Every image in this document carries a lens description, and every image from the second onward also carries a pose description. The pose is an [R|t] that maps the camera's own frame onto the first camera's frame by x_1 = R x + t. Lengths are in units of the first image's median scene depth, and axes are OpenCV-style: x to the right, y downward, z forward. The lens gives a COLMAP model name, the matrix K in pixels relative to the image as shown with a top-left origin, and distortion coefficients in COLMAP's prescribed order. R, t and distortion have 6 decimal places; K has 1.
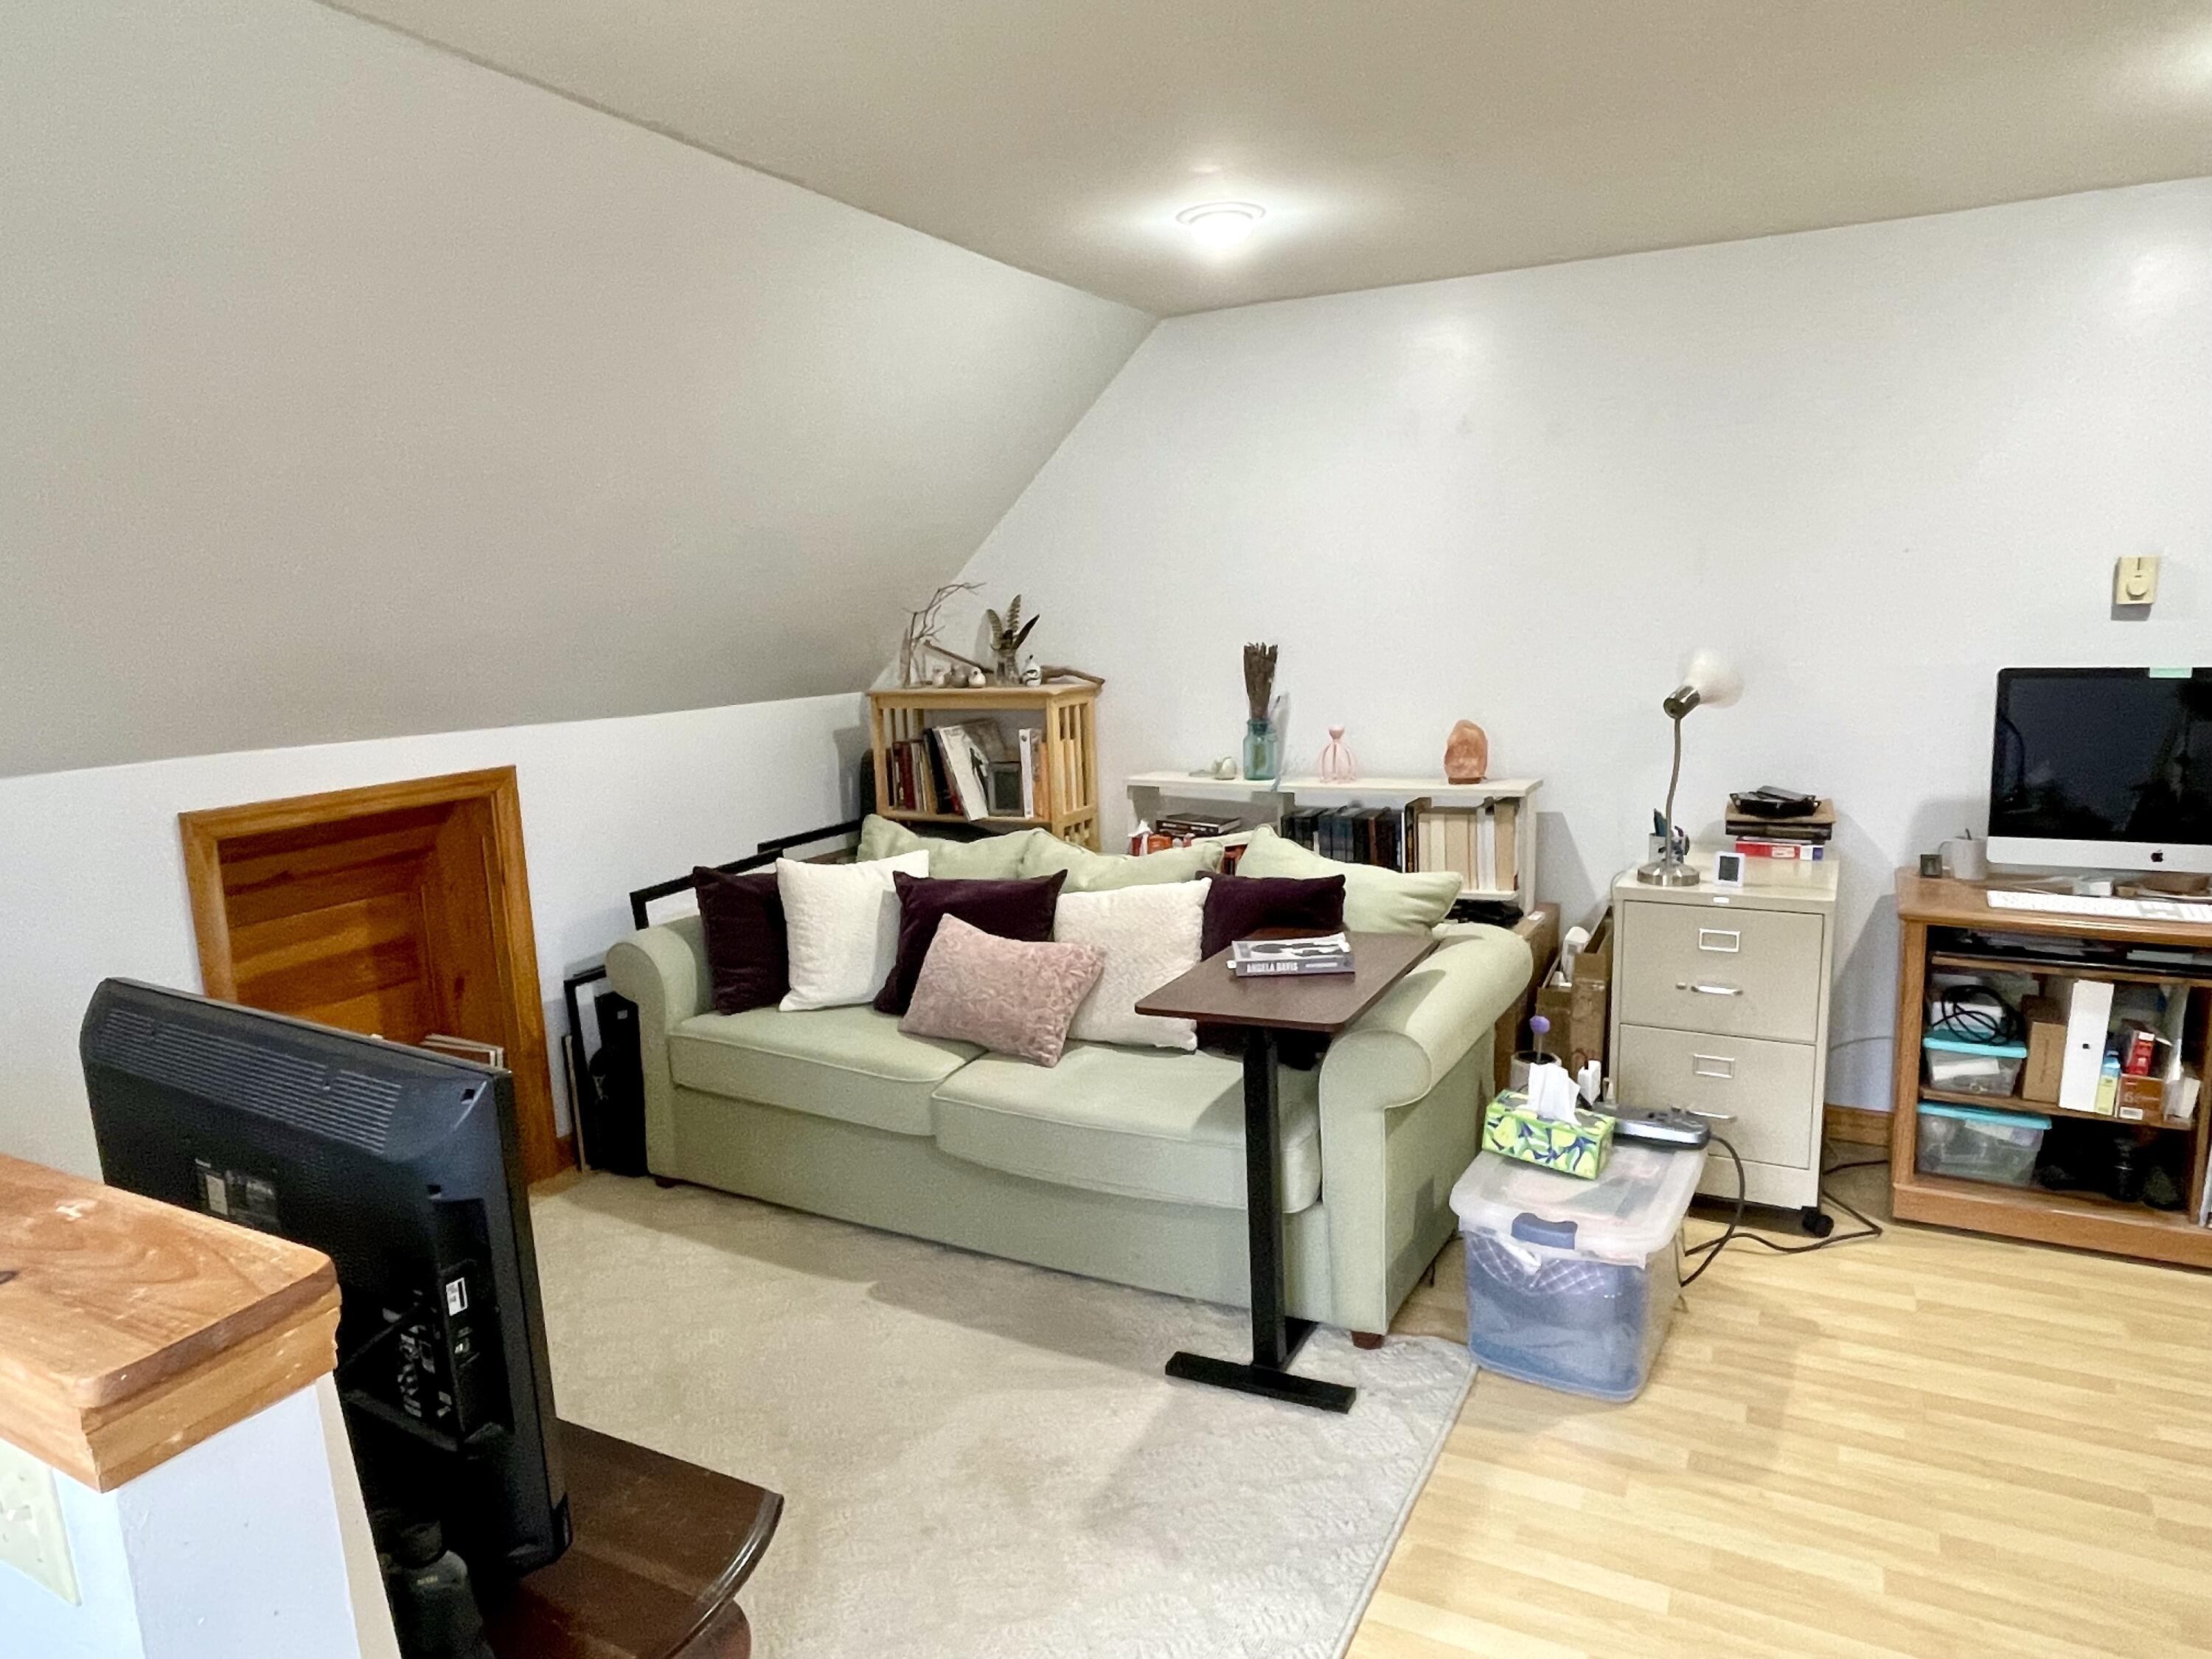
lens RADIAL K [[1409.5, 0, 1106.6], [0, 1409.5, 827.9], [0, 0, 1]] dist [-0.018278, -0.003020]
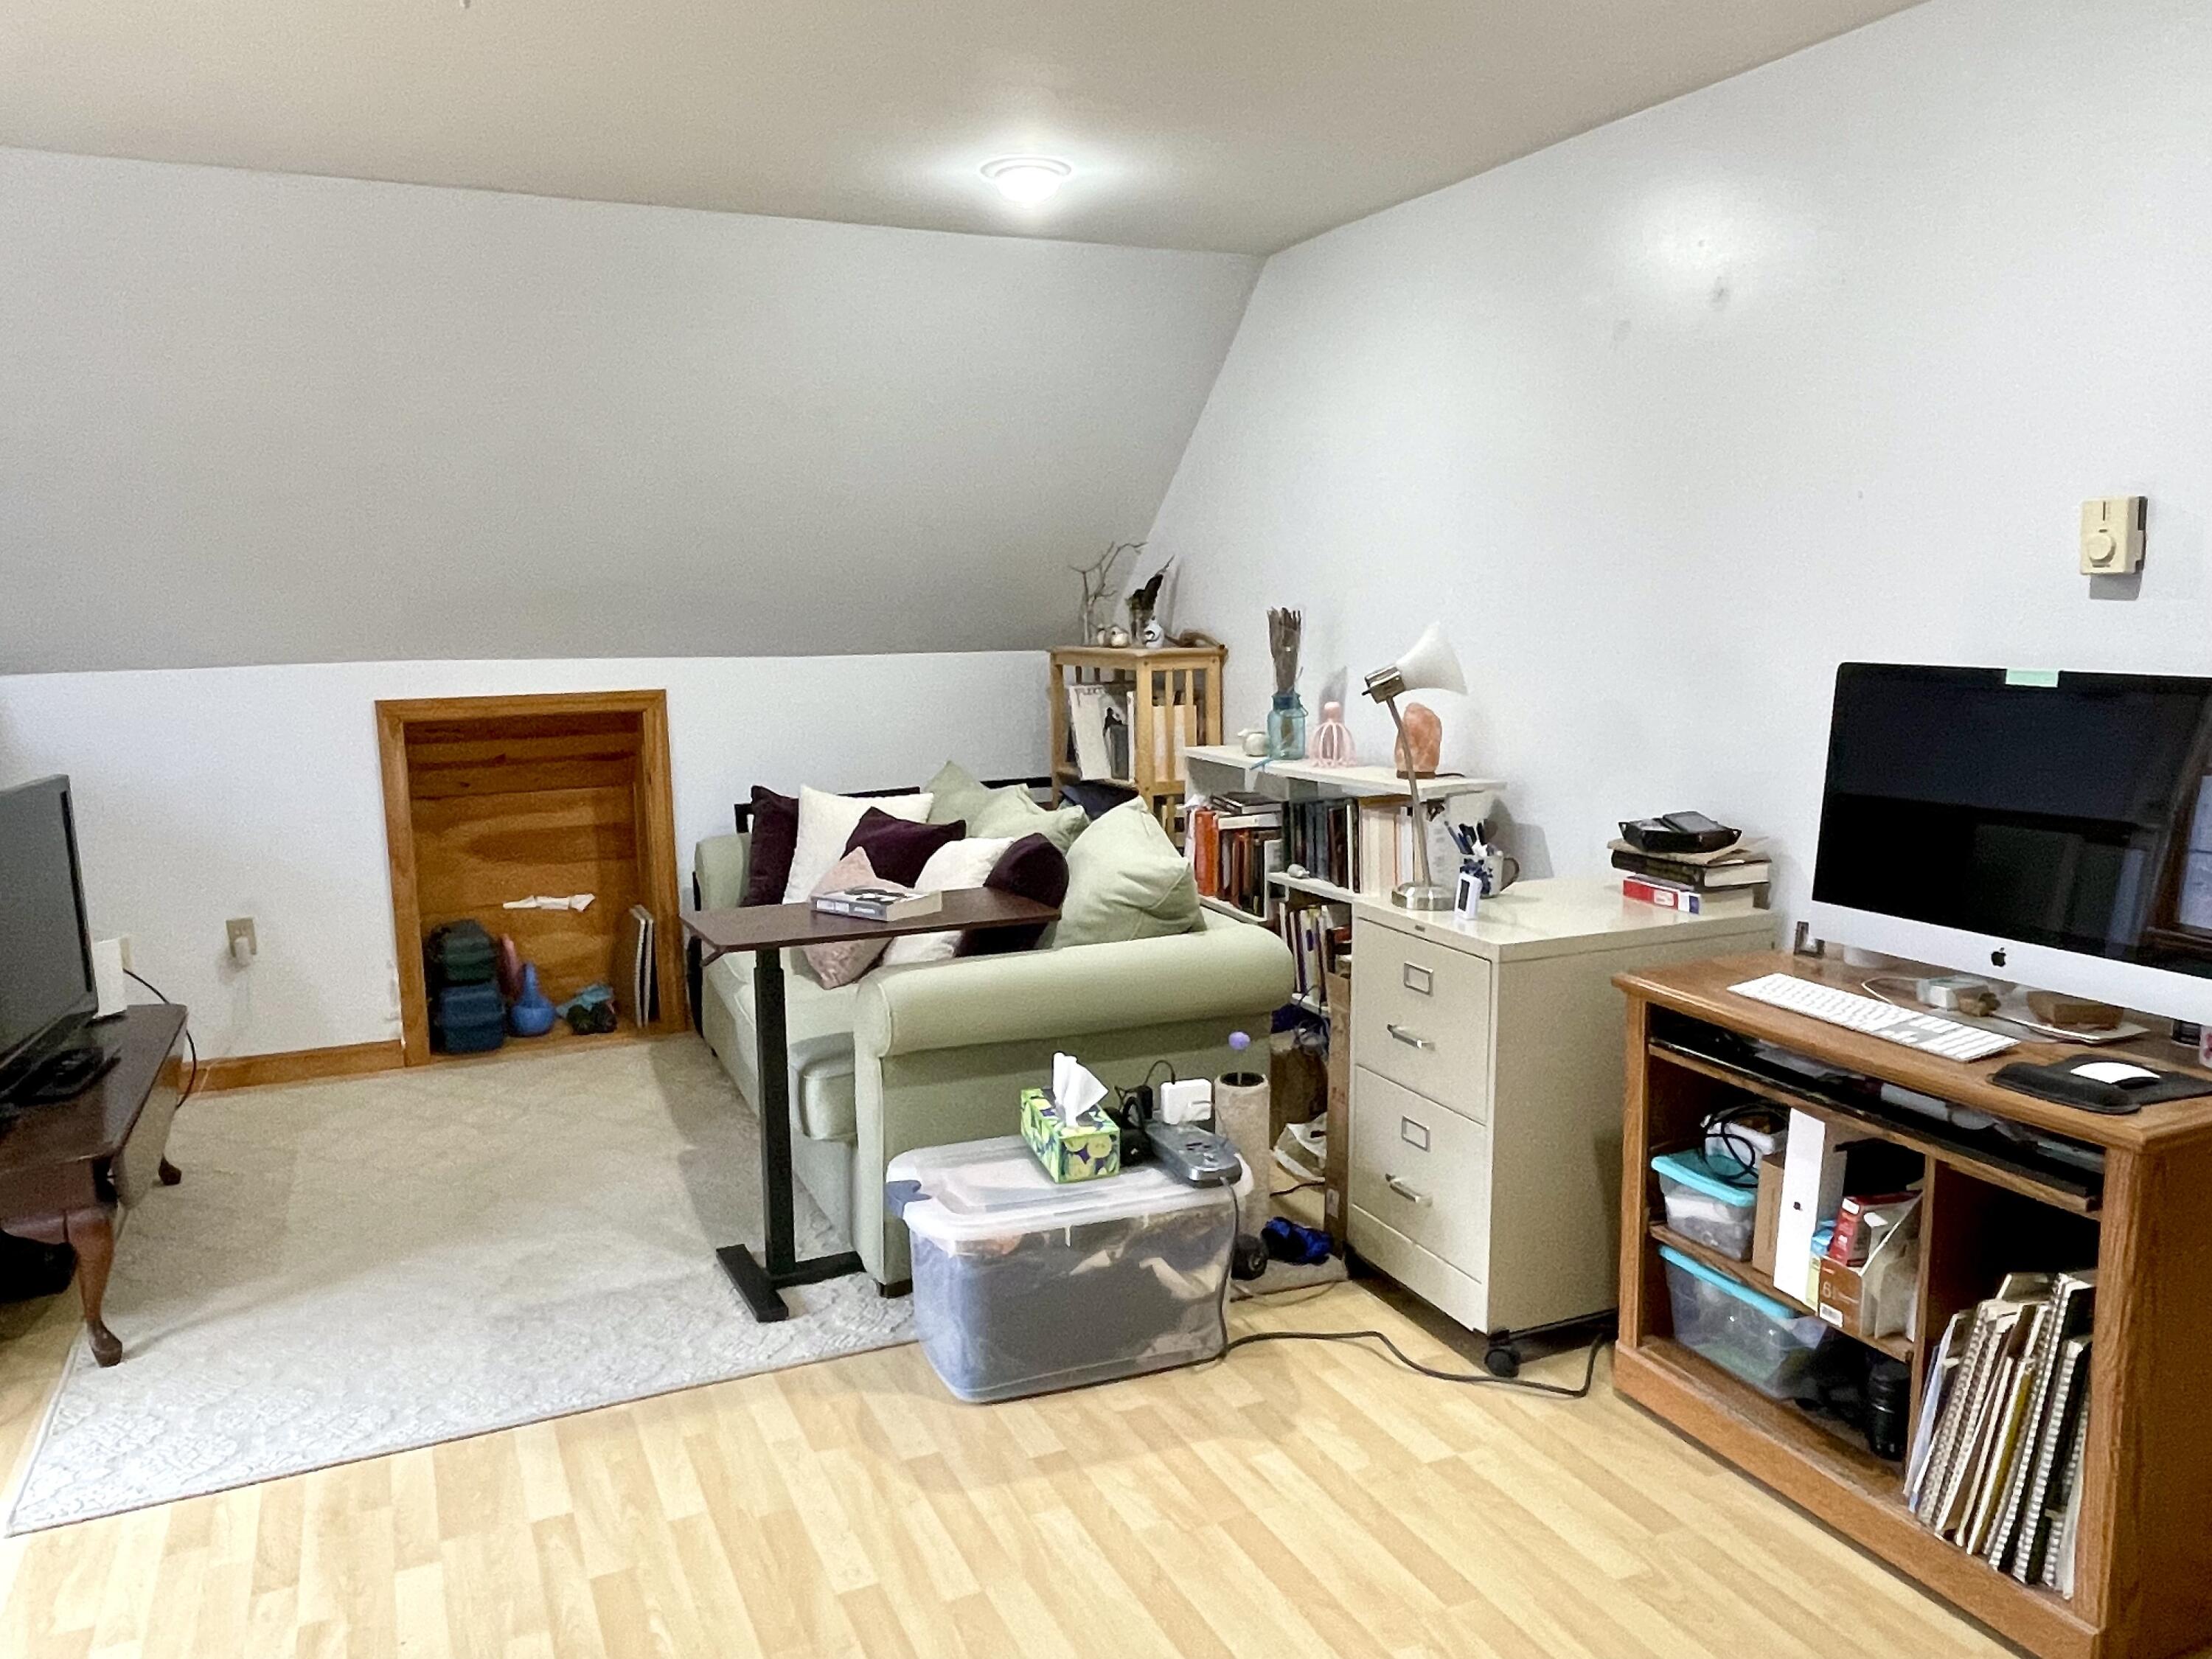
lens RADIAL K [[1592.6, 0, 1105.0], [0, 1592.6, 838.5], [0, 0, 1]] dist [-0.005557, 0.001542]
pose [[0.792564, 0.113969, -0.599044, 0.851568], [-0.109000, 0.993036, 0.044714, -0.022600], [0.599968, 0.029857, 0.799467, 0.147613]]
